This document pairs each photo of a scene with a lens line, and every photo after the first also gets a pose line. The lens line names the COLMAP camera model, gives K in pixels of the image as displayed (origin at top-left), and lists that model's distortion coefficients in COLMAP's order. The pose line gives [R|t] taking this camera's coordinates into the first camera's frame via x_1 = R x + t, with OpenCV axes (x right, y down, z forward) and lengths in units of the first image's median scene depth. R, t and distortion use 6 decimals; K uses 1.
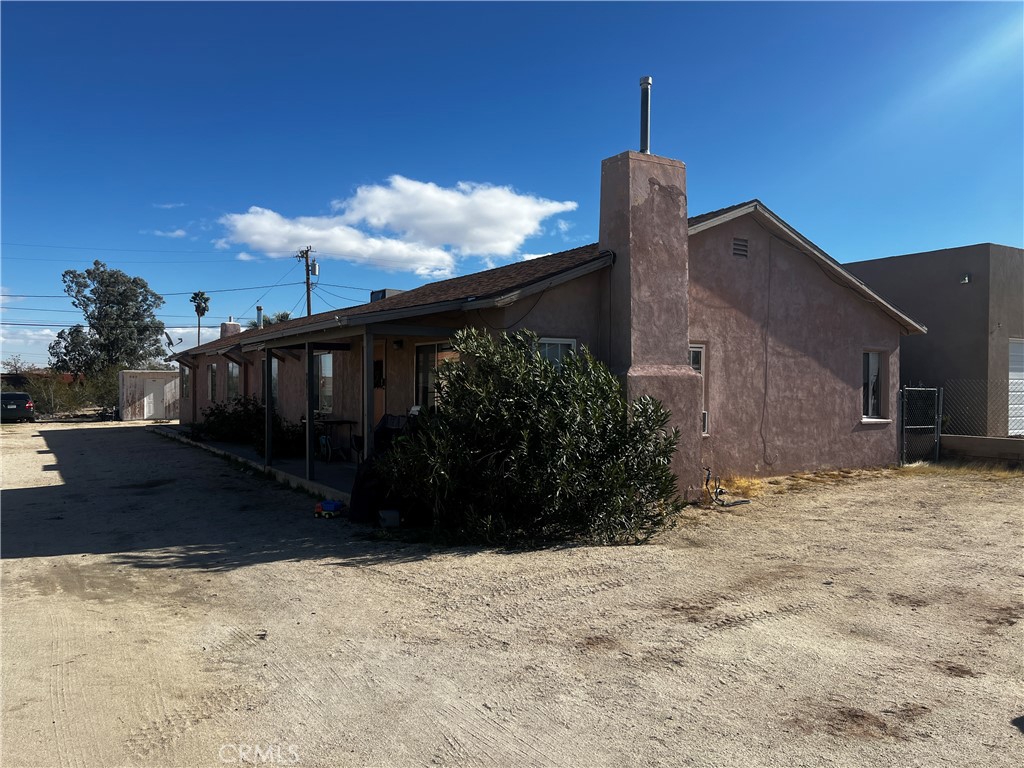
lens RADIAL K [[764.5, 0, 509.5], [0, 764.5, 386.2], [0, 0, 1]] dist [0.061064, -0.064466]
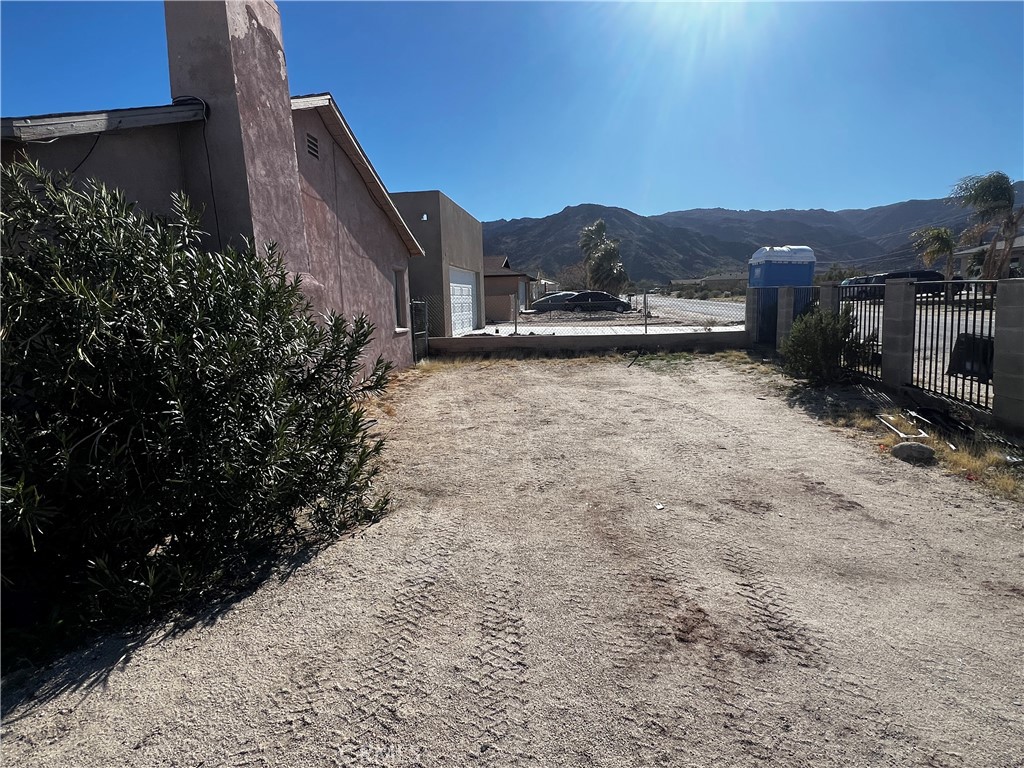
lens RADIAL K [[545.4, 0, 506.2], [0, 545.4, 381.7], [0, 0, 1]] dist [-0.001453, -0.002149]
pose [[0.629945, -0.133935, 0.765004, -0.155082], [0.033280, 0.988768, 0.145706, 0.015178], [-0.775927, -0.066327, 0.627326, 0.738824]]
